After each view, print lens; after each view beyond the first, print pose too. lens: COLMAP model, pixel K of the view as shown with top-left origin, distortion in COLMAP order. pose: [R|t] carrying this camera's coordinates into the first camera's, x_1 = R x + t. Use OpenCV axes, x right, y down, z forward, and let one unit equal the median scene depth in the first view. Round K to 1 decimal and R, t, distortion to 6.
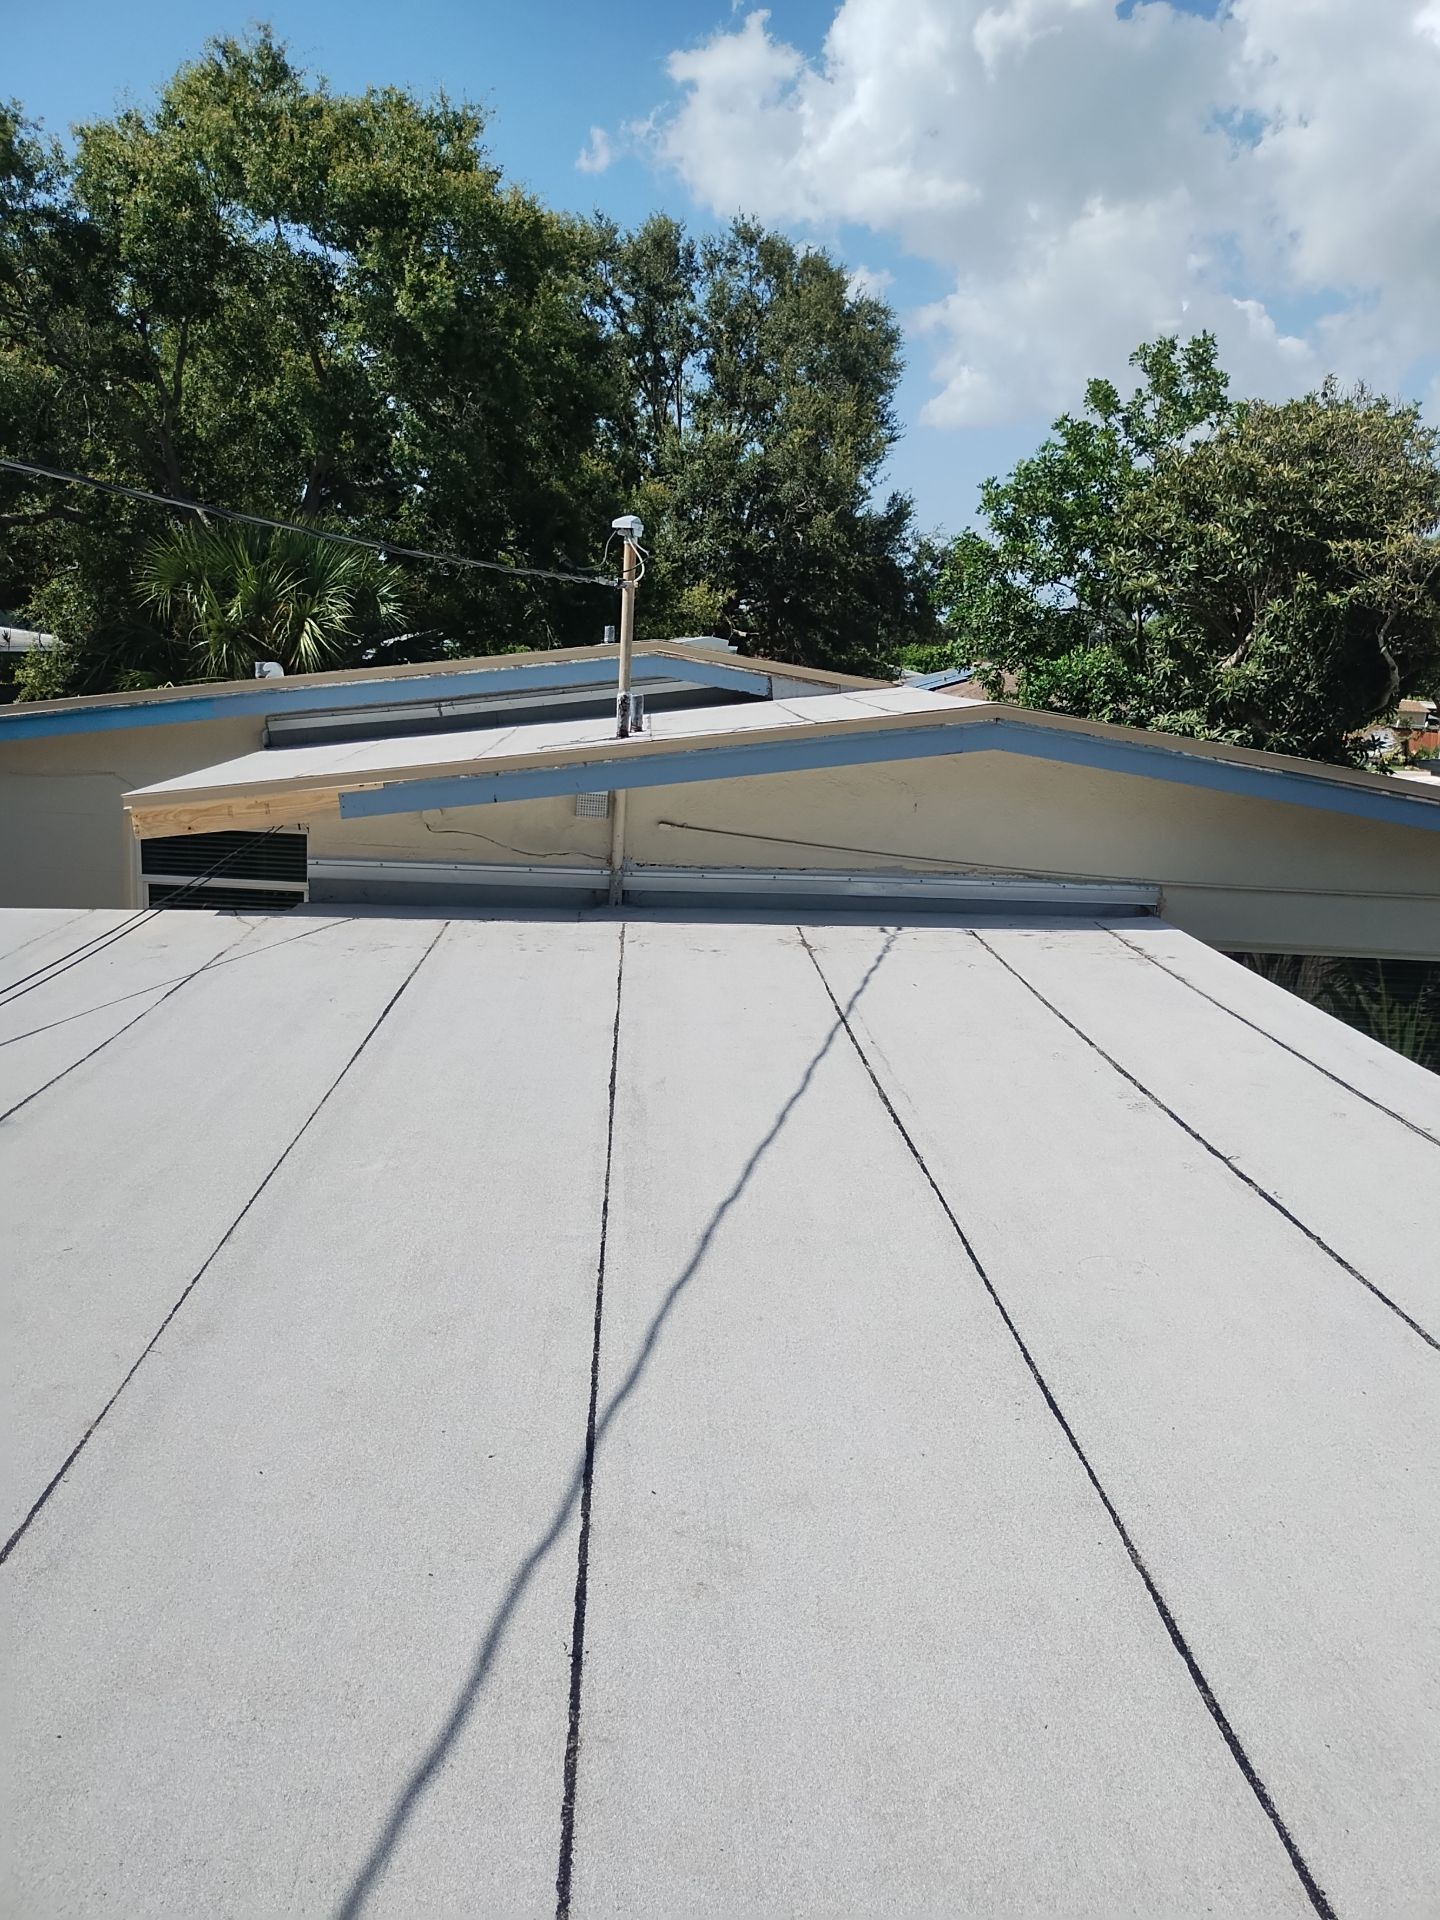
lens RADIAL K [[1382.6, 0, 720.0], [0, 1382.6, 960.0], [0, 0, 1]] dist [0.037276, -0.065507]
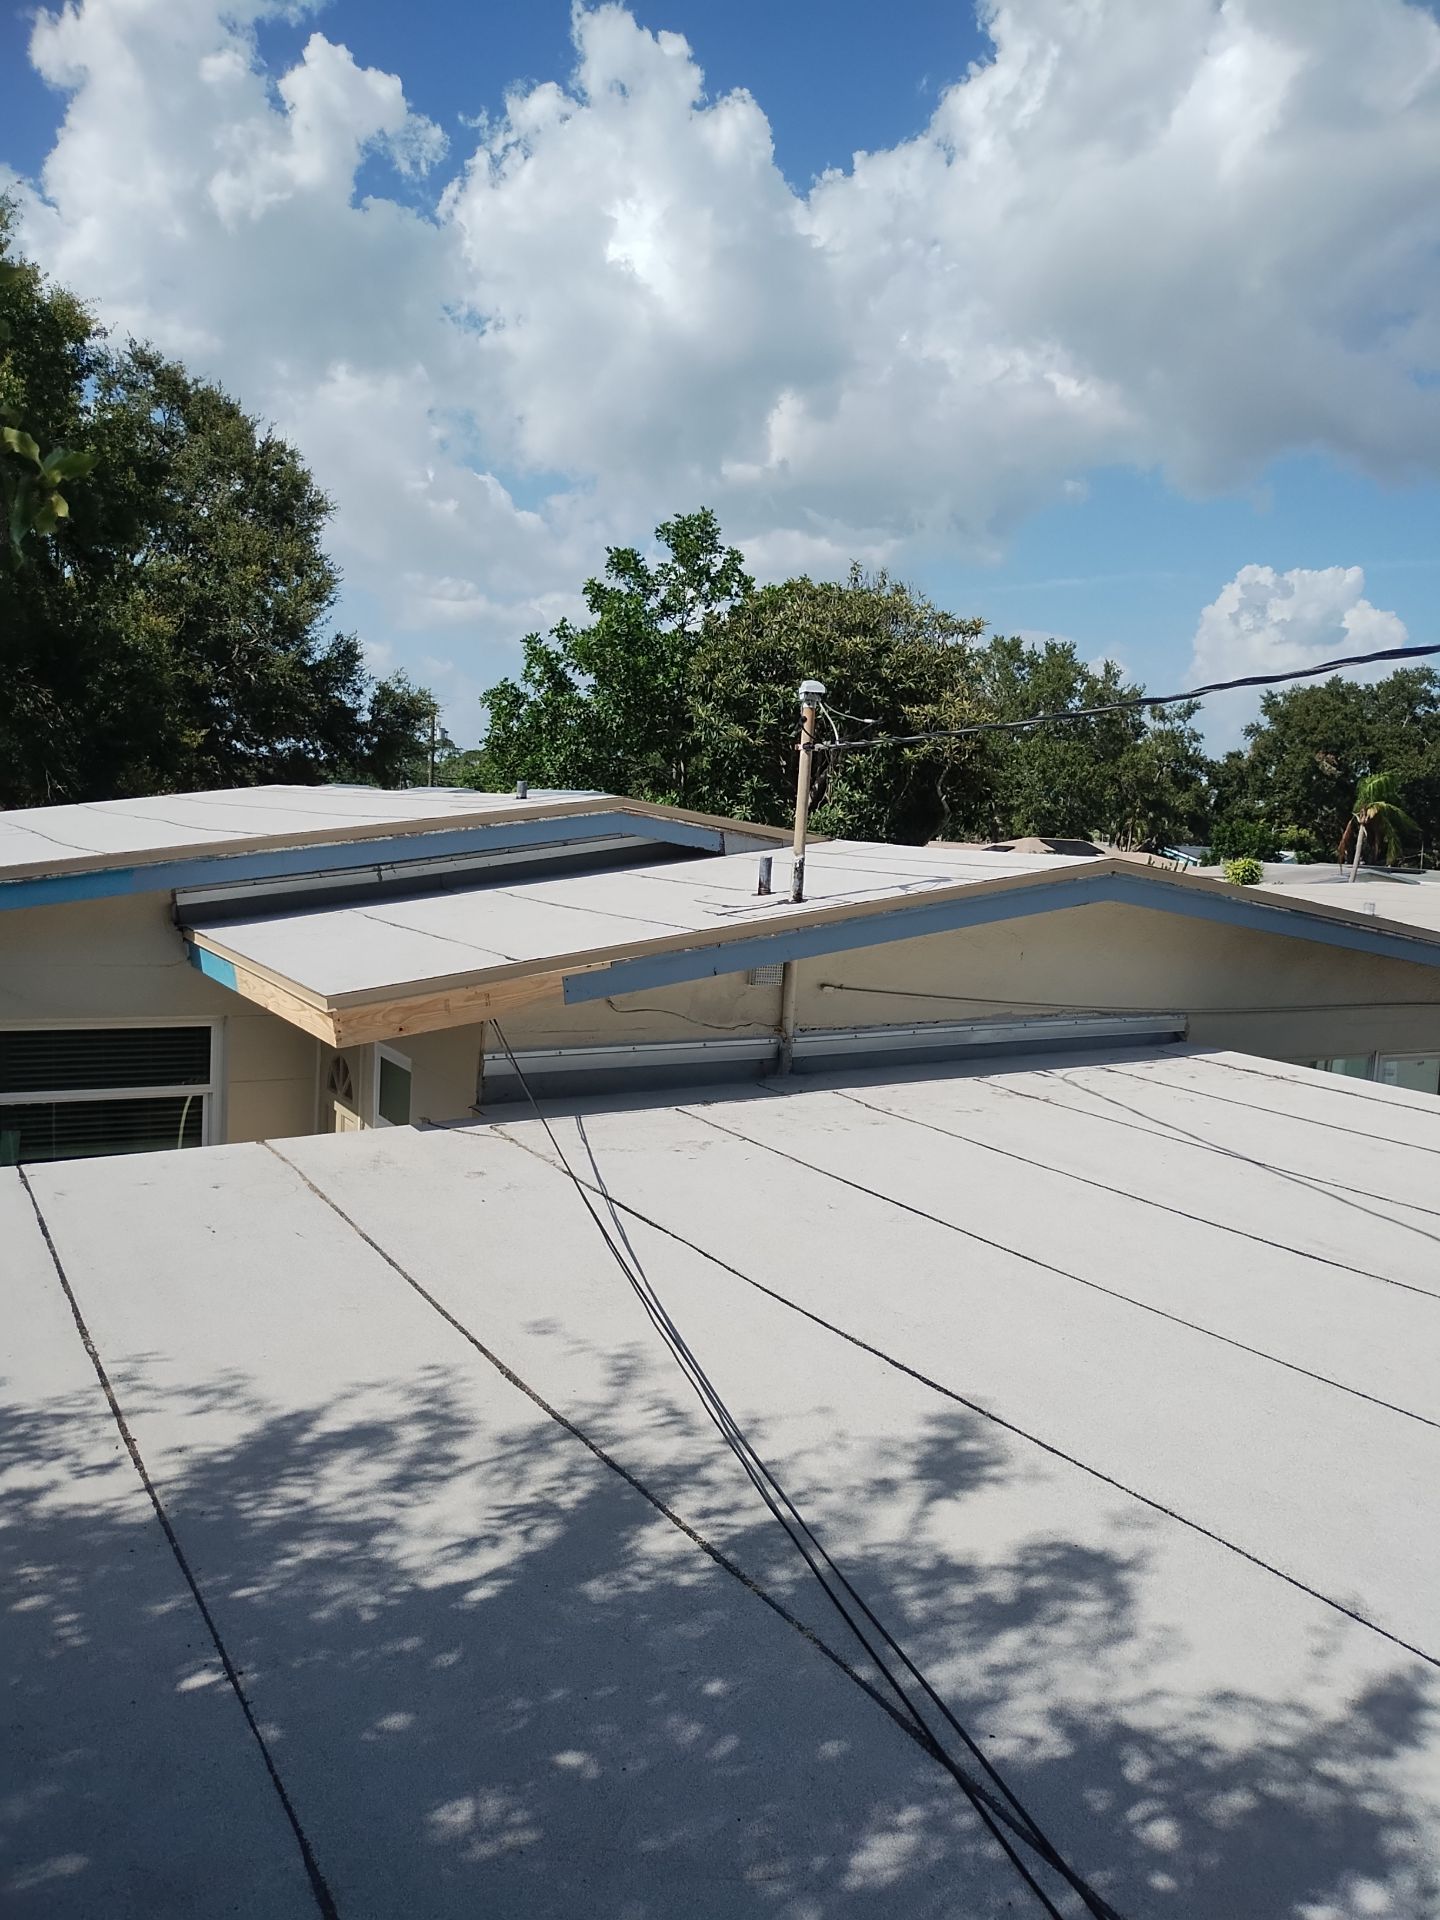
lens RADIAL K [[1382.6, 0, 720.0], [0, 1382.6, 960.0], [0, 0, 1]] dist [0.037276, -0.065507]
pose [[0.885040, -0.054928, 0.462262, -0.166889], [0.098750, 0.992567, -0.071124, -0.016424], [-0.454920, 0.108596, 0.883886, 0.049507]]
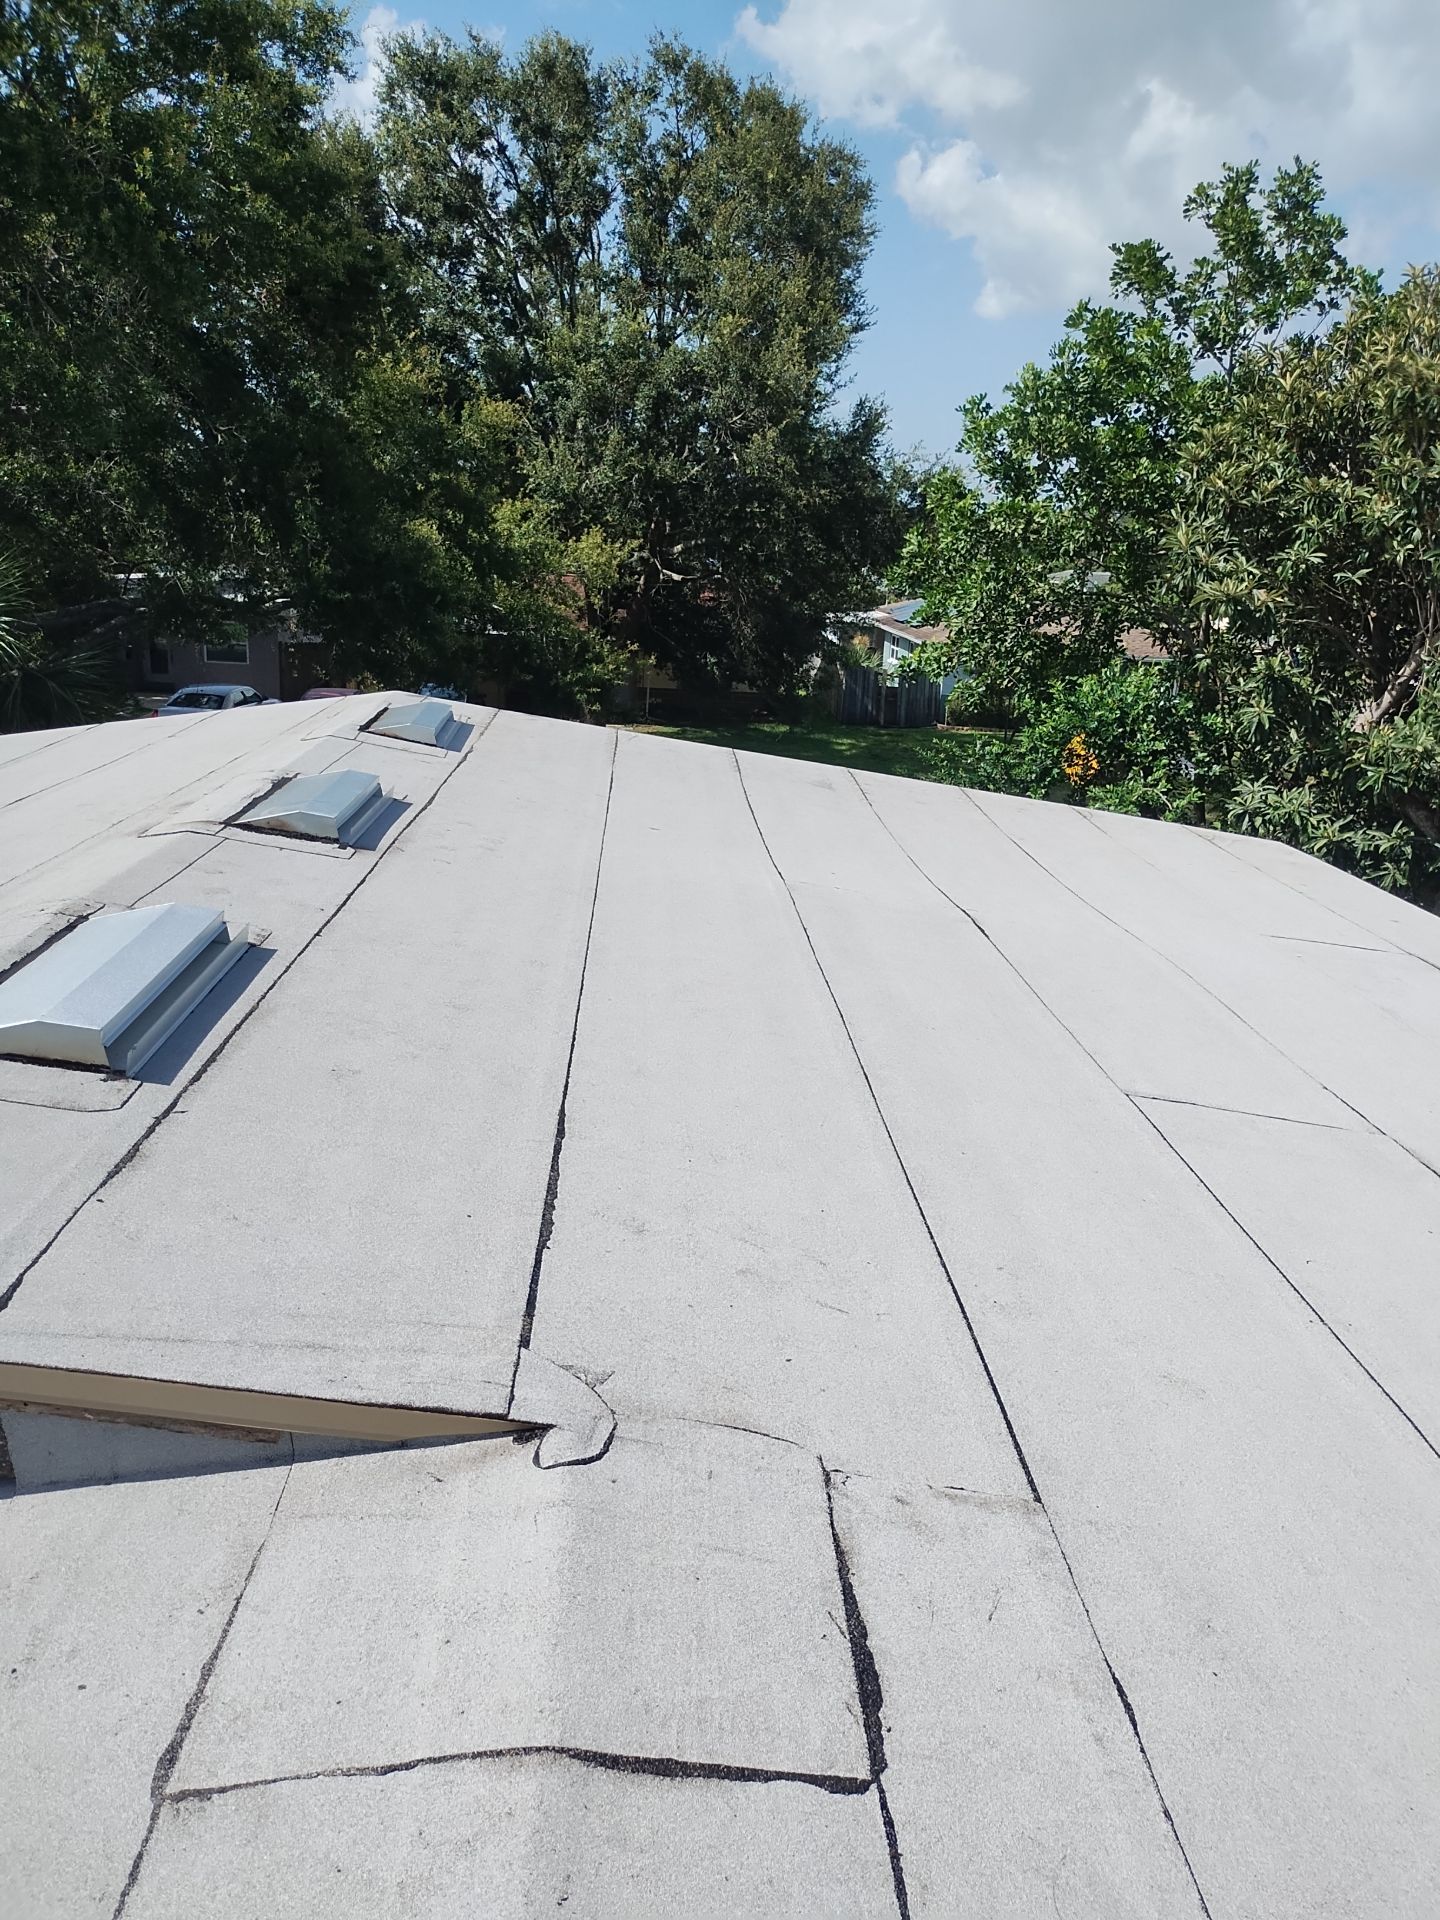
lens RADIAL K [[1475.7, 0, 720.0], [0, 1475.7, 960.0], [0, 0, 1]] dist [0.053317, -0.061561]
pose [[0.999868, -0.013369, 0.009255, 0.058798], [0.012935, 0.998882, 0.045472, -0.105860], [-0.009852, -0.045346, 0.998923, 0.268397]]
